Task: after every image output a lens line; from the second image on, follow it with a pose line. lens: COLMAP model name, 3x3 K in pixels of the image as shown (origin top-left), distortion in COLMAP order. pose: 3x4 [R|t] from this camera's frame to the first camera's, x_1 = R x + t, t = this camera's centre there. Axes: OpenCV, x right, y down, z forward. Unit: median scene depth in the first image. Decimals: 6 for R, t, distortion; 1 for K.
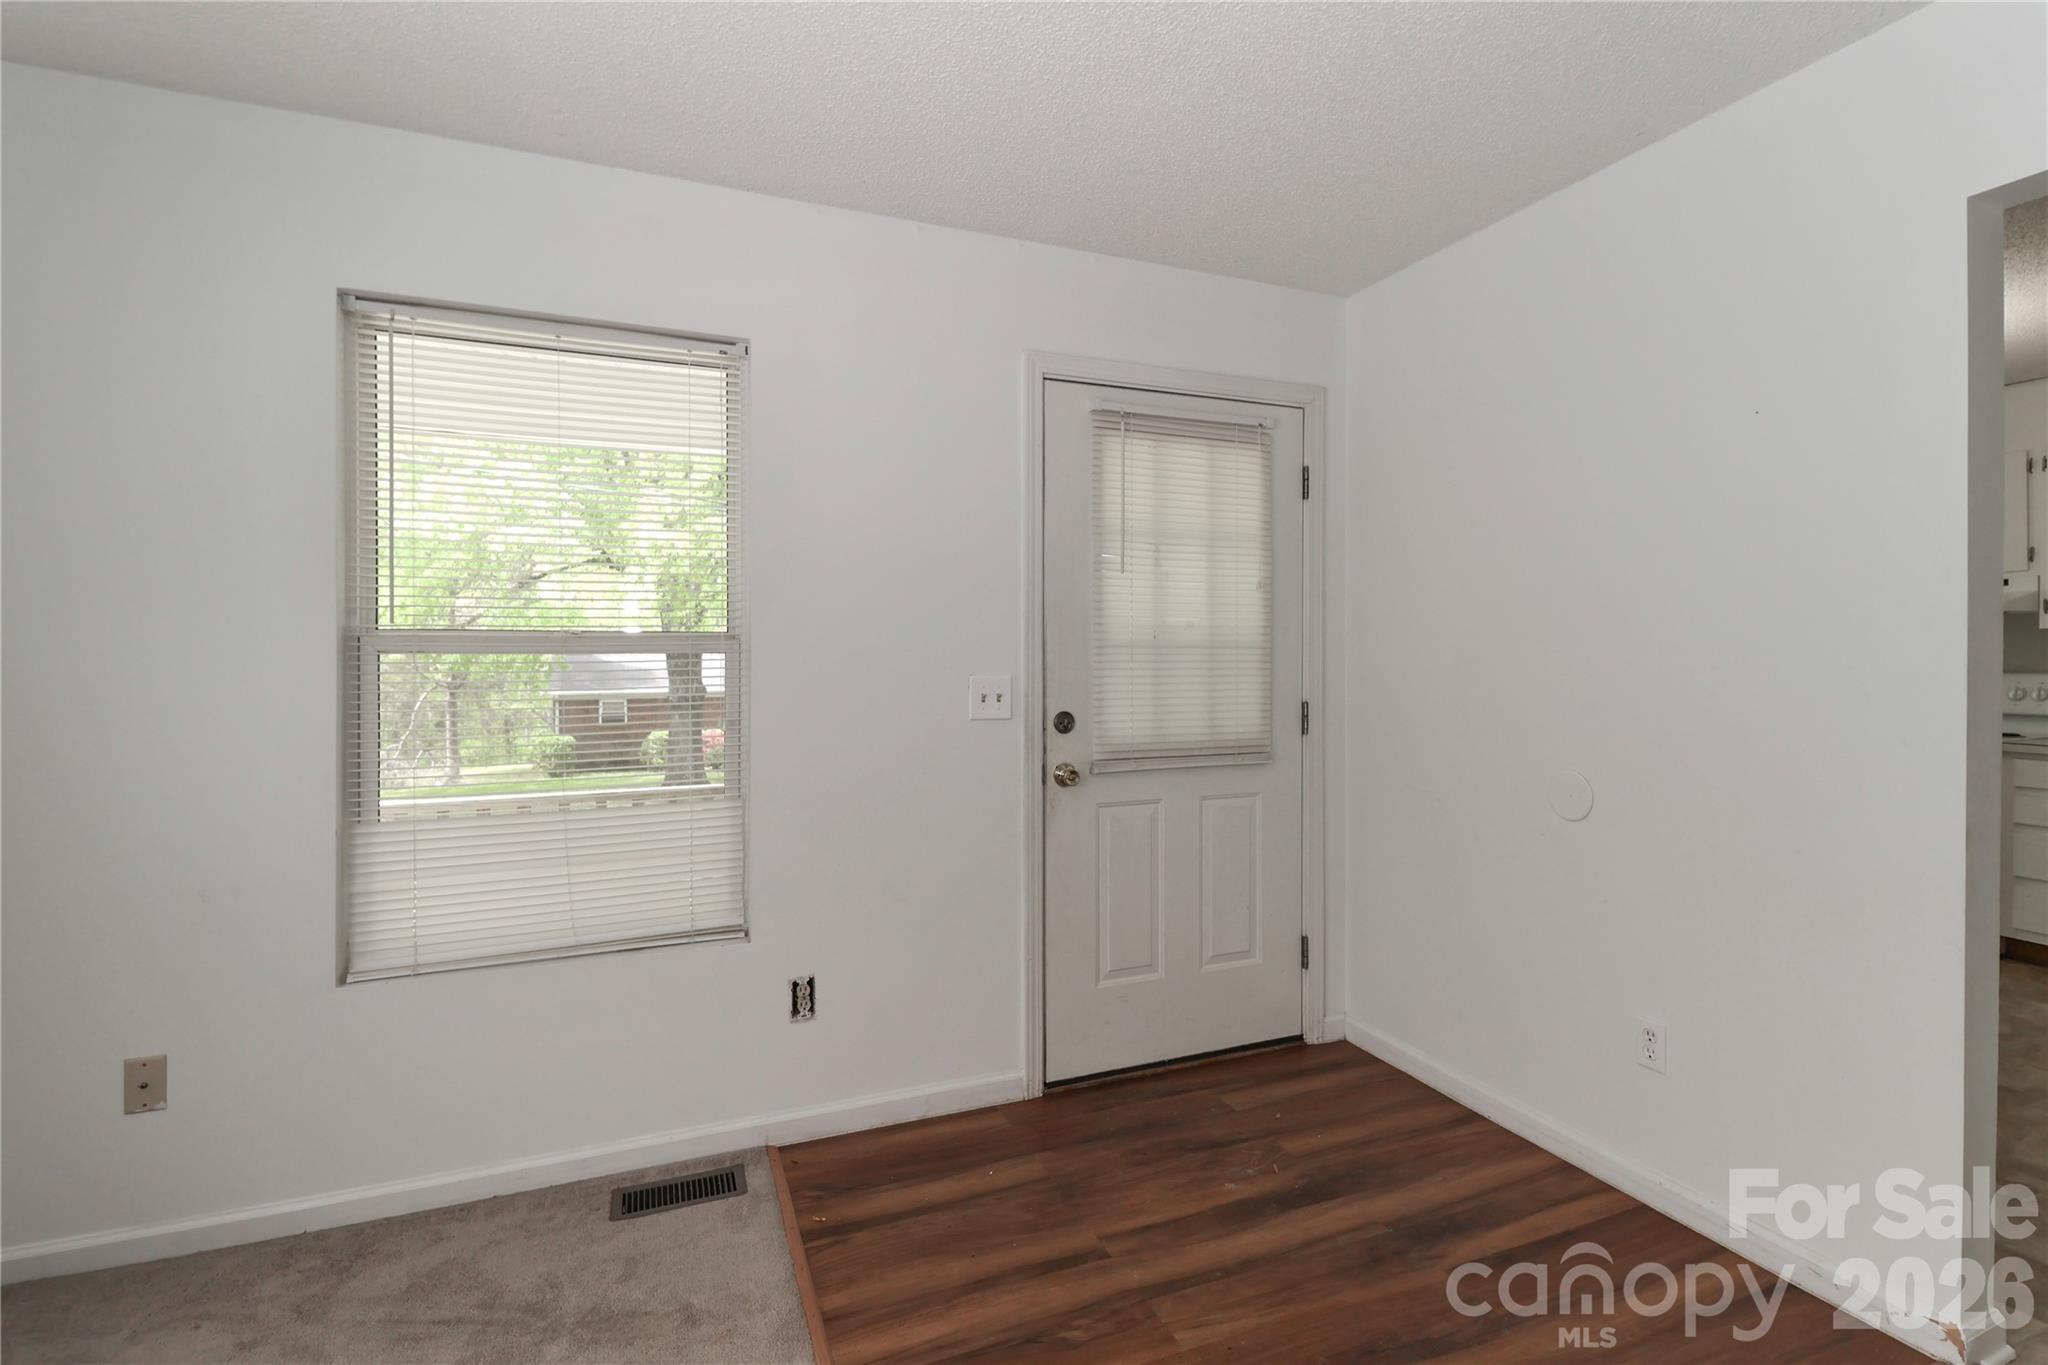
lens RADIAL K [[950.1, 0, 1031.6], [0, 950.1, 656.0], [0, 0, 1]] dist [0.016150, -0.011937]
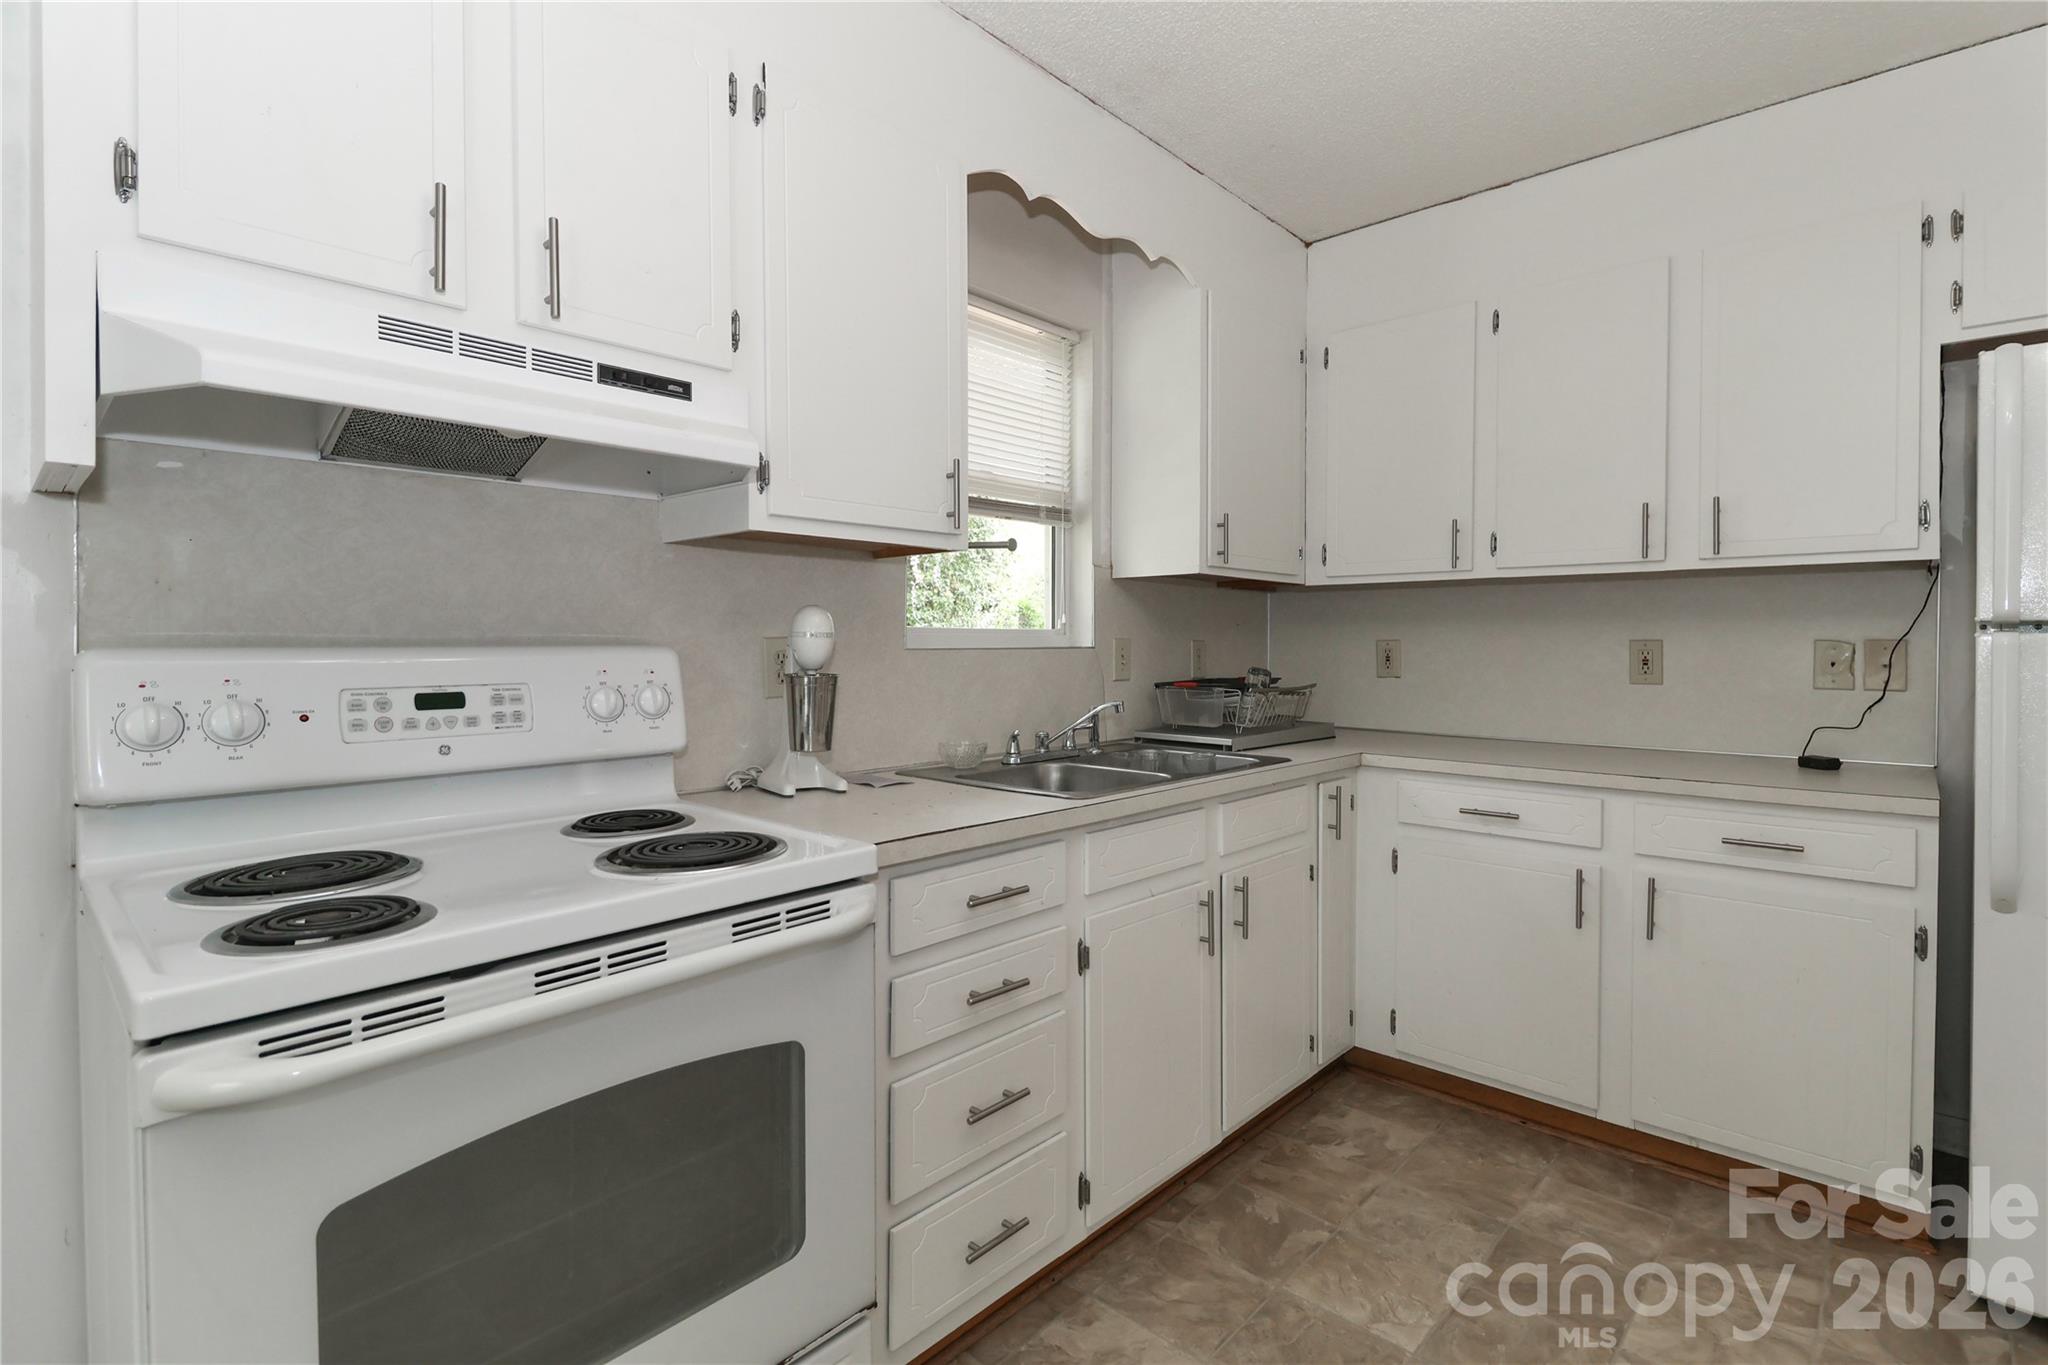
lens RADIAL K [[950.1, 0, 1050.8], [0, 950.1, 654.1], [0, 0, 1]] dist [0.016150, -0.011937]
pose [[-0.449049, -0.007269, 0.893478, 0.986010], [0.001674, 0.999958, 0.008977, 0.028490], [-0.893506, 0.005527, -0.449018, 1.595248]]
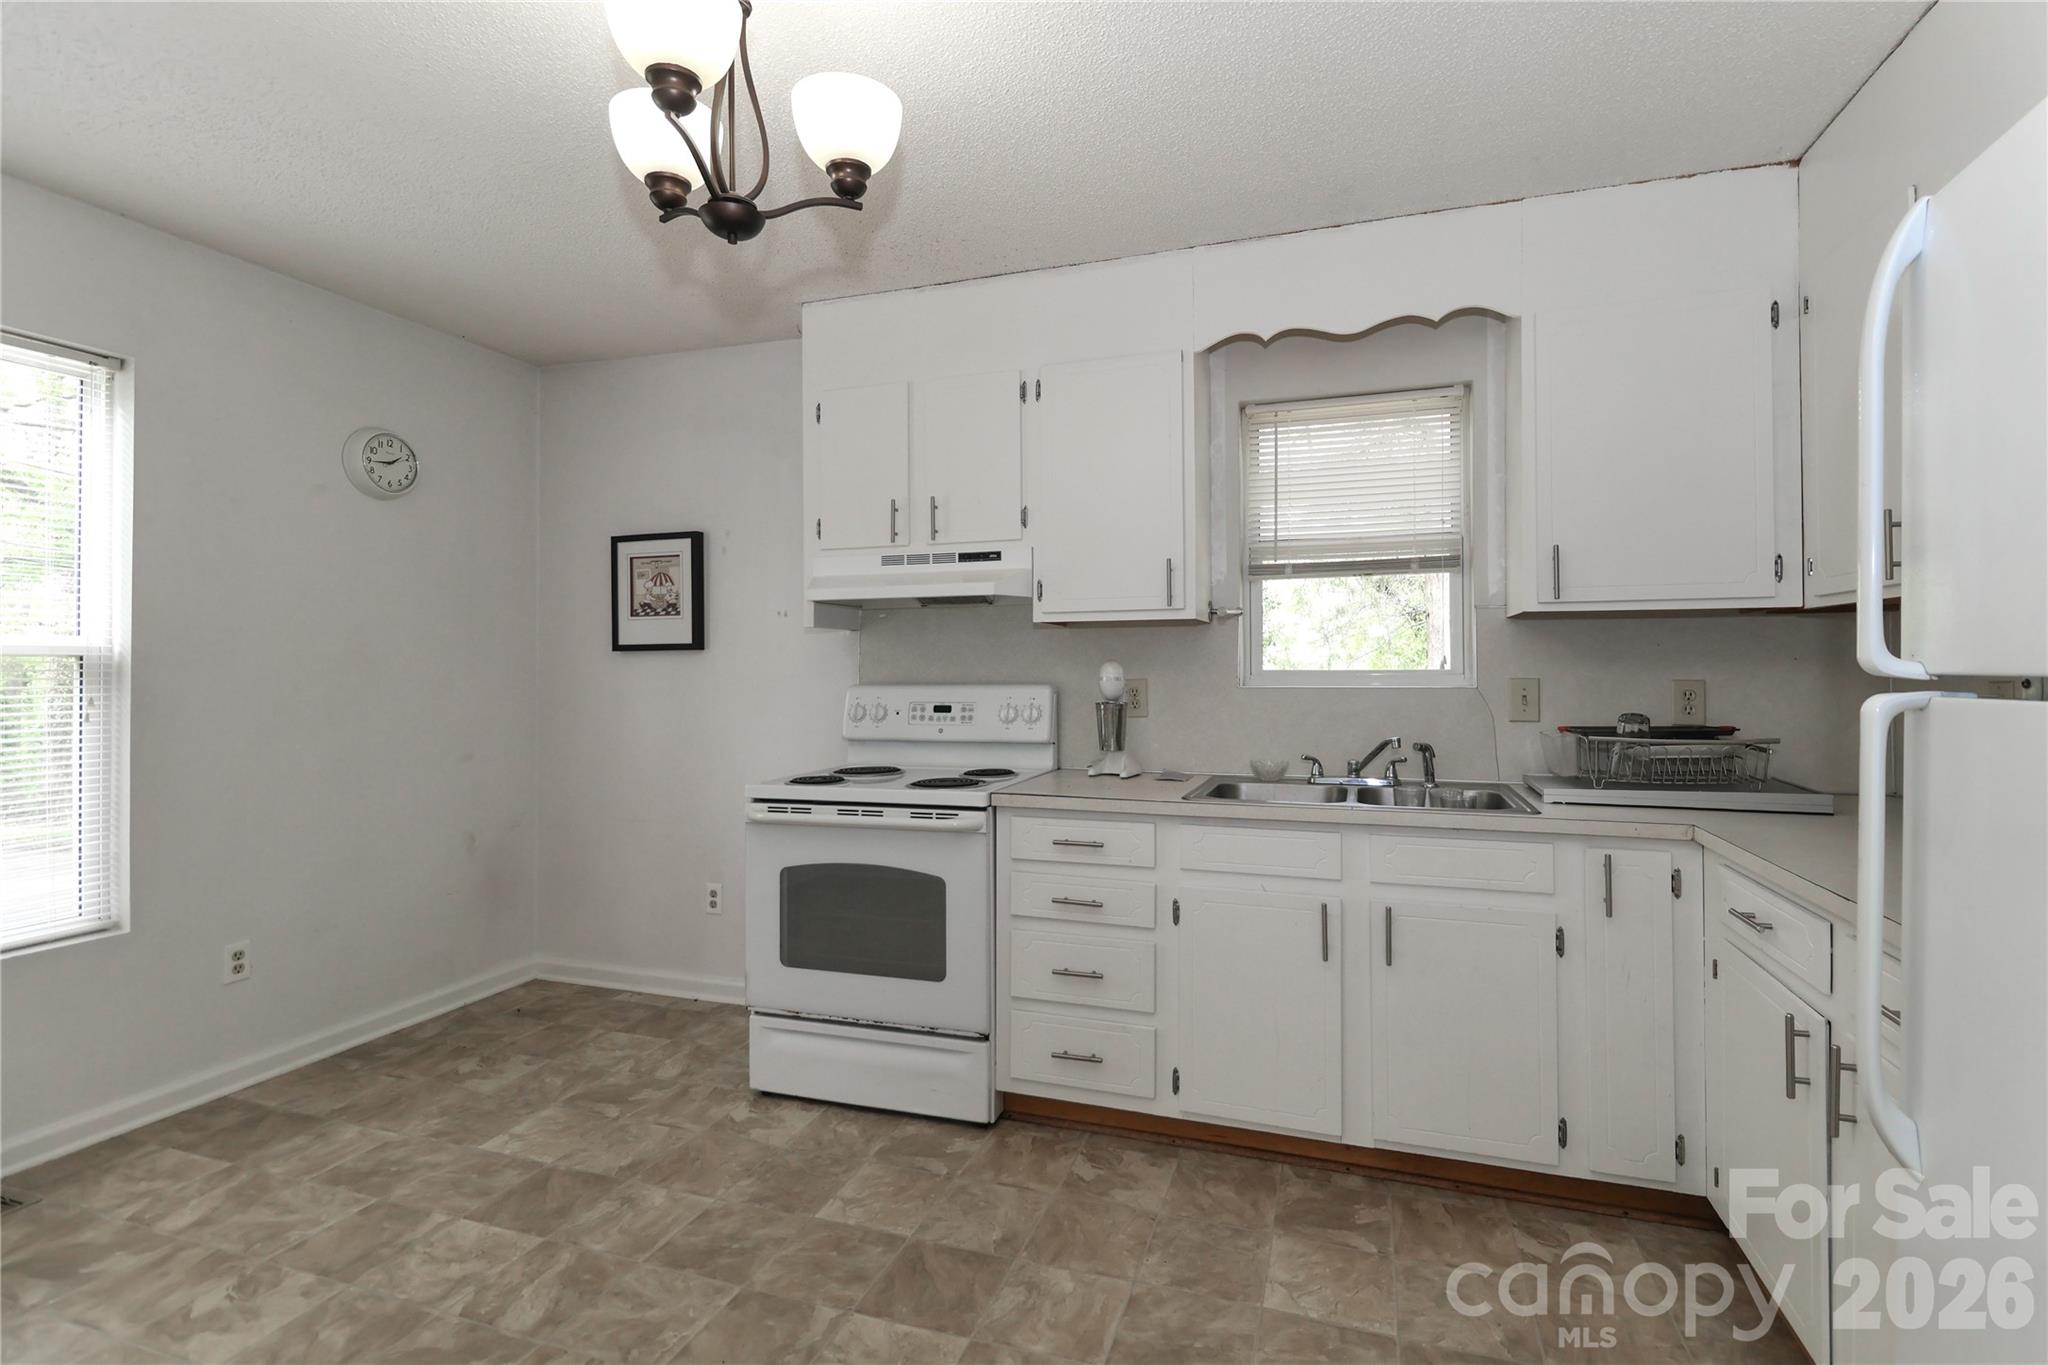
lens RADIAL K [[950.1, 0, 1055.5], [0, 950.1, 656.3], [0, 0, 1]] dist [0.016150, -0.011937]
pose [[0.631820, 0.007562, 0.775078, 0.783216], [0.003760, 0.999911, -0.012820, 0.009009], [-0.775106, 0.011014, 0.631735, 0.813792]]
